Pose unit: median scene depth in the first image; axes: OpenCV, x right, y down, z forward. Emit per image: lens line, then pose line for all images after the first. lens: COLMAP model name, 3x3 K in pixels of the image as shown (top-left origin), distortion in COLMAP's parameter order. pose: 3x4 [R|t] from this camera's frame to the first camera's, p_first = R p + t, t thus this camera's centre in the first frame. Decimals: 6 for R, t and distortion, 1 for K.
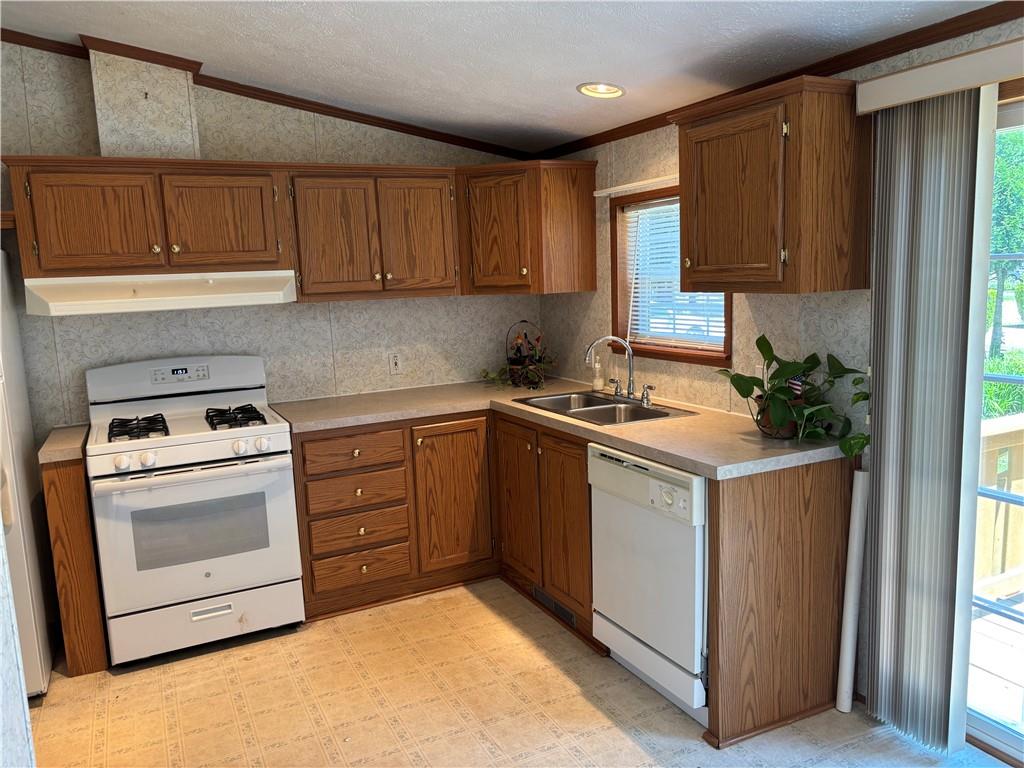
lens RADIAL K [[775.8, 0, 515.4], [0, 775.8, 390.7], [0, 0, 1]] dist [0.044095, -0.058739]
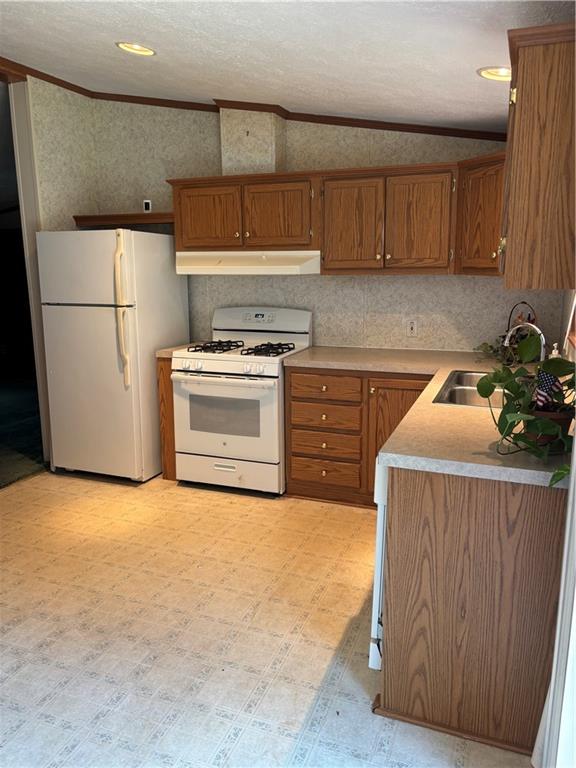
lens RADIAL K [[581.9, 0, 287.6], [0, 581.9, 384.4], [0, 0, 1]] dist [0.044095, -0.058739]
pose [[0.677438, 0.185413, -0.711828, 0.492260], [-0.133062, 0.982635, 0.129319, -0.051016], [0.723445, 0.007112, 0.690346, 0.265245]]
